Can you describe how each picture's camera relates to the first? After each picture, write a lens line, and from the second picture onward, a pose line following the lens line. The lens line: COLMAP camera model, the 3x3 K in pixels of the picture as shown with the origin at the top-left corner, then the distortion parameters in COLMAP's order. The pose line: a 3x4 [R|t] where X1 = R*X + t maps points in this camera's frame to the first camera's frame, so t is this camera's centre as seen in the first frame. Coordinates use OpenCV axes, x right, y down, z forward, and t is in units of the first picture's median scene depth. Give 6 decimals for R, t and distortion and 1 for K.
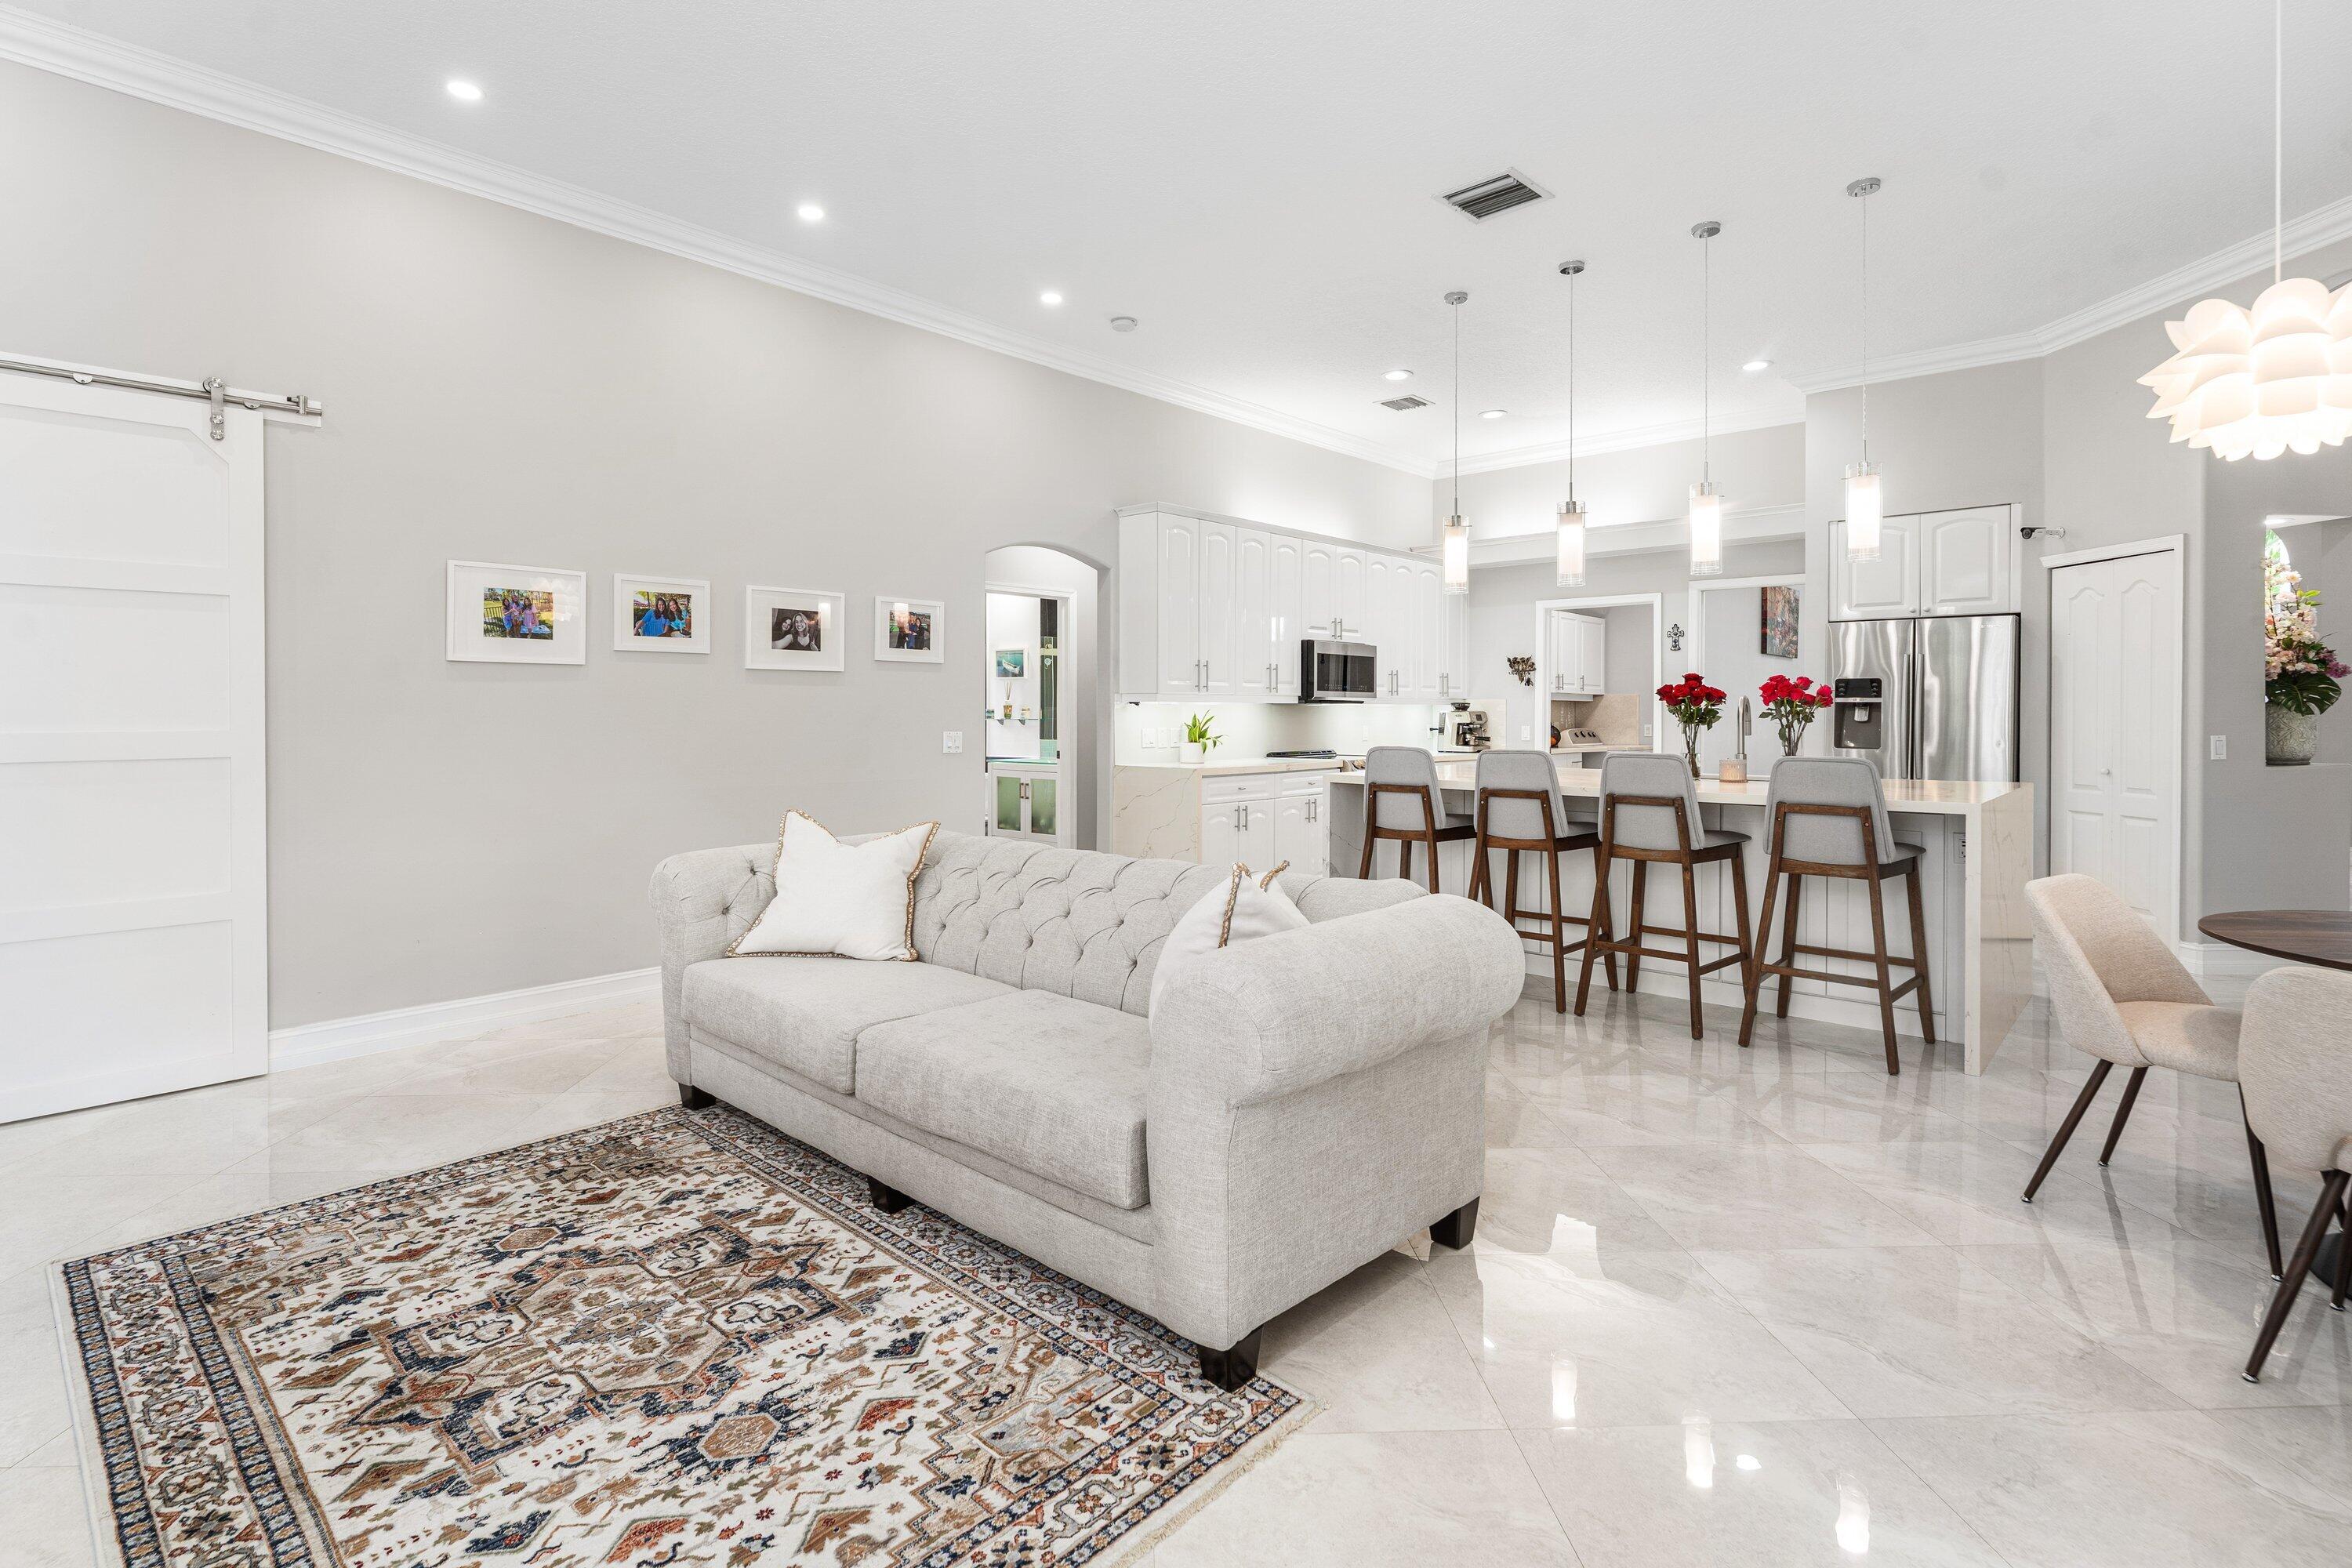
lens RADIAL K [[1084.4, 0, 1107.4], [0, 1084.4, 719.8], [0, 0, 1]] dist [-0.000880, -0.000023]
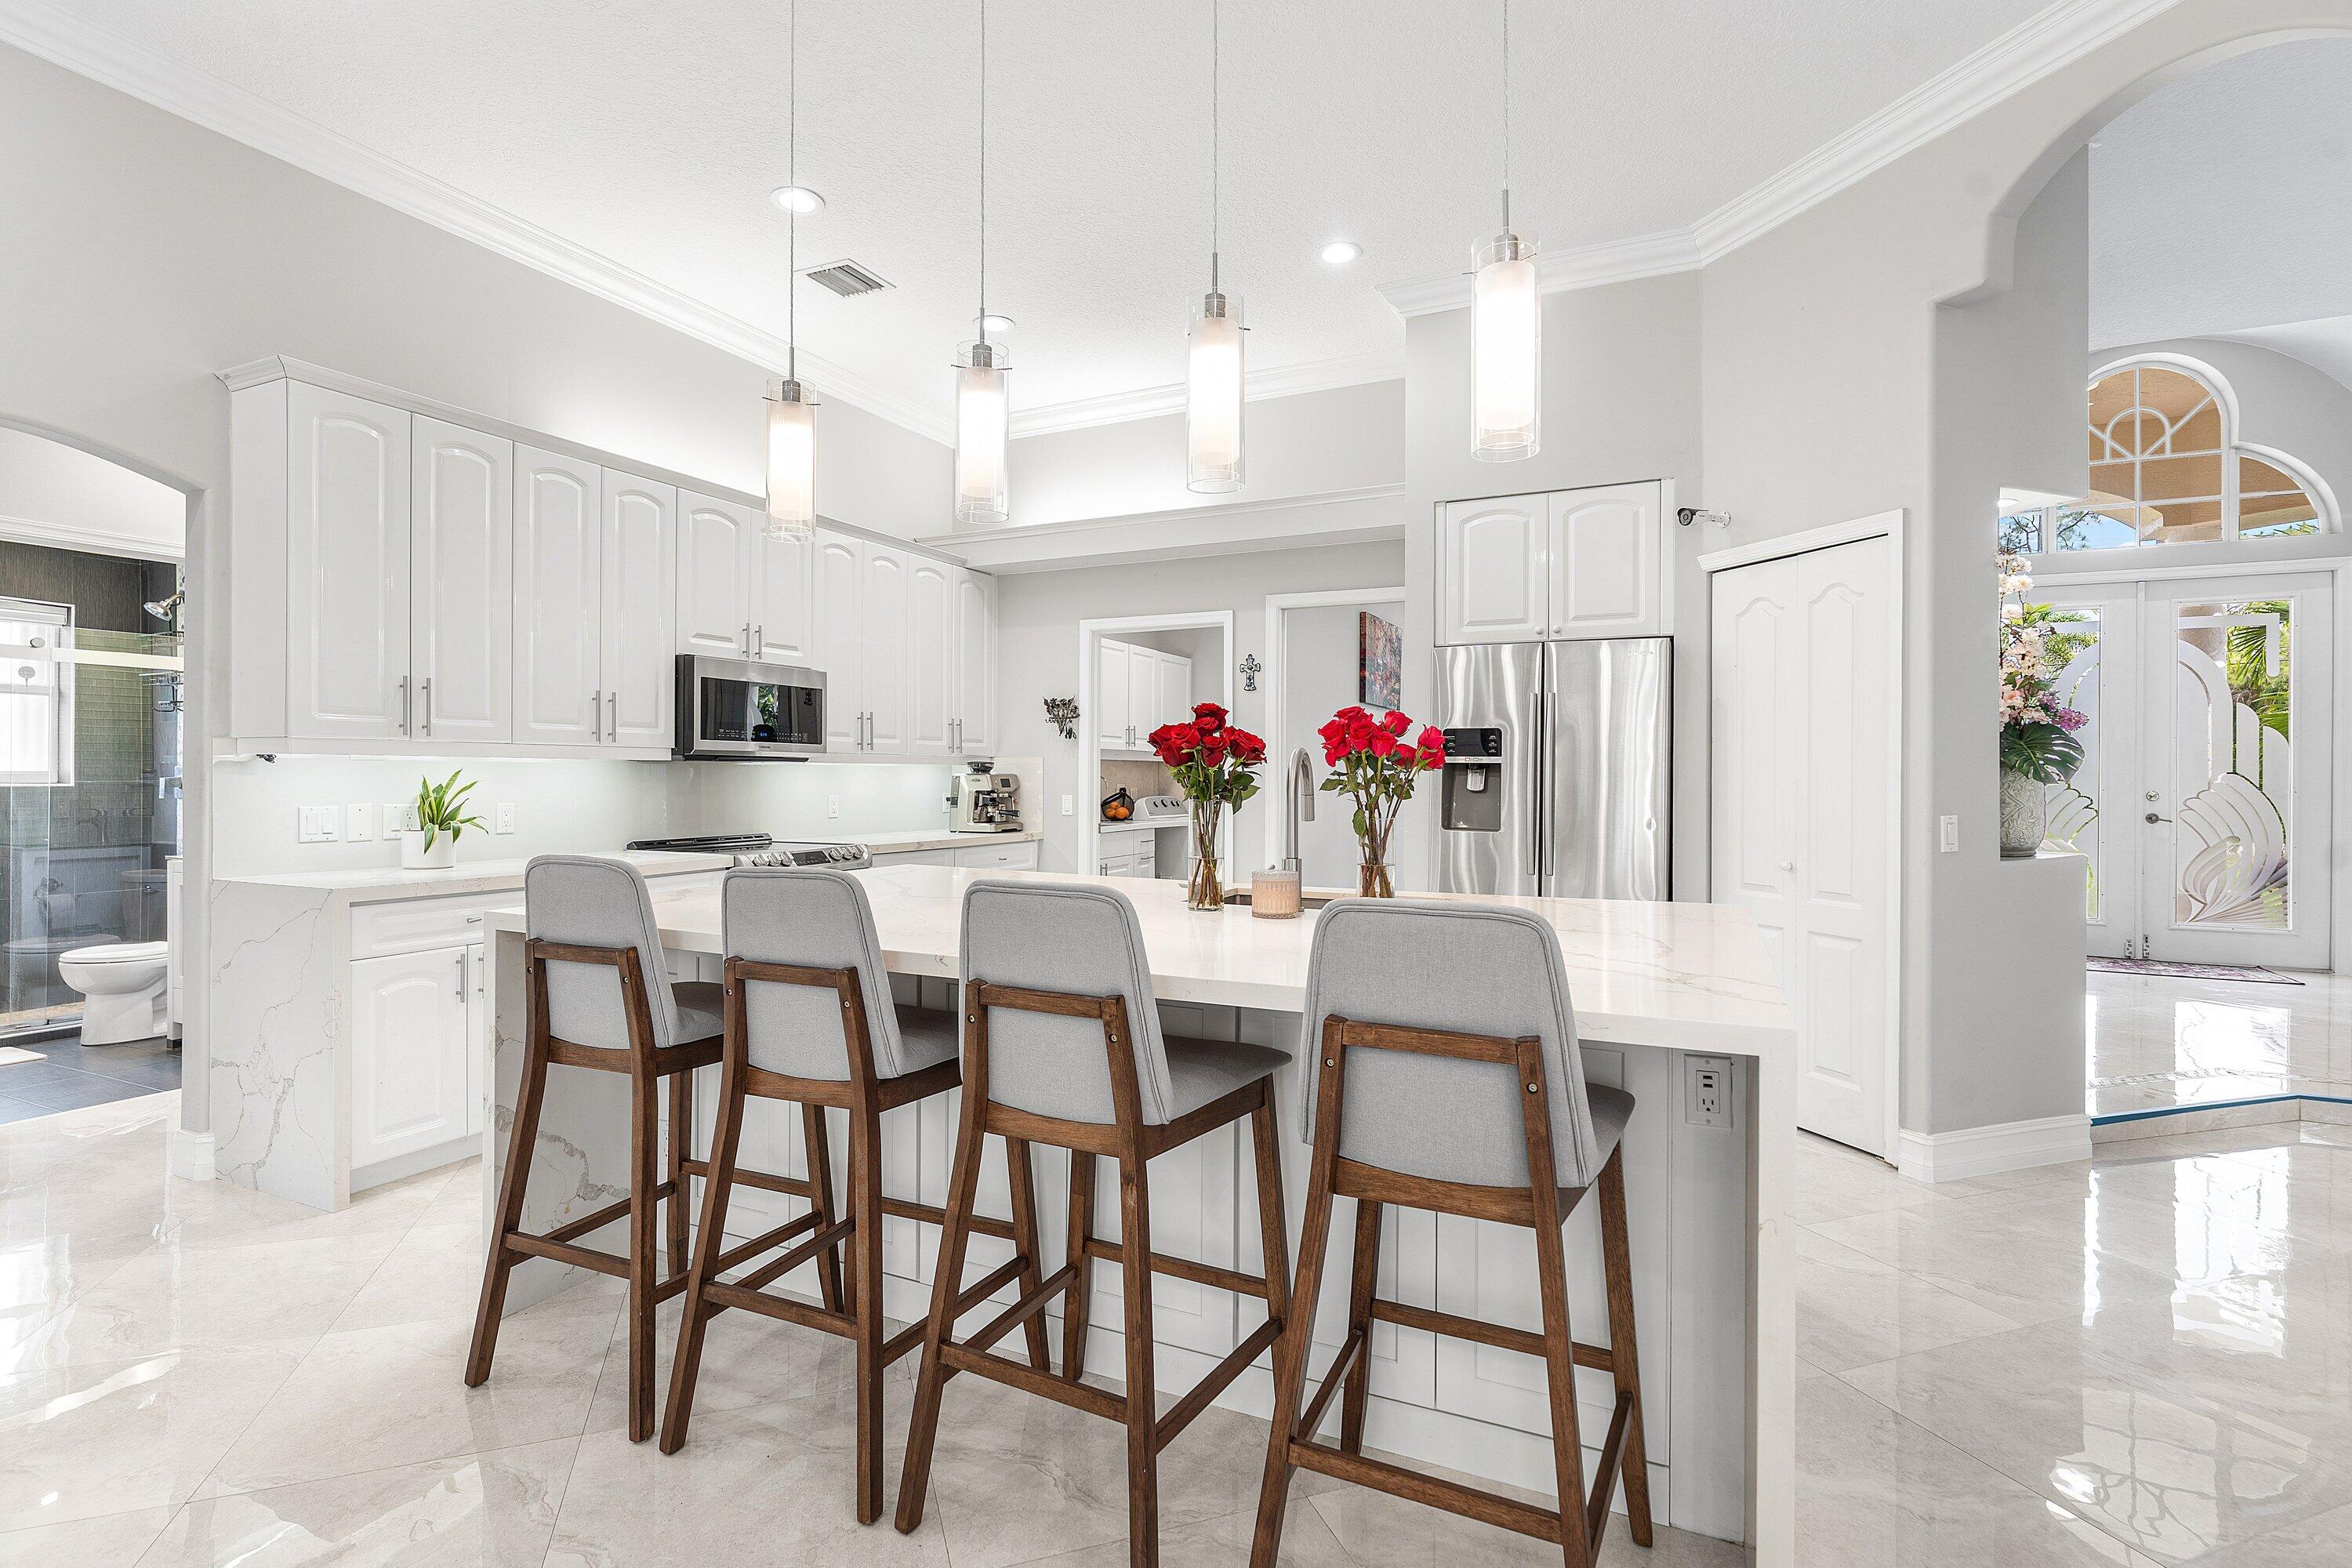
lens RADIAL K [[1154.4, 0, 1116.5], [0, 1154.4, 779.8], [0, 0, 1]] dist [0.000275, -0.000017]
pose [[0.948774, 0.001029, 0.315952, 0.388959], [-0.000514, 0.999998, -0.001714, -0.006477], [-0.315954, 0.001463, 0.948773, 0.591405]]
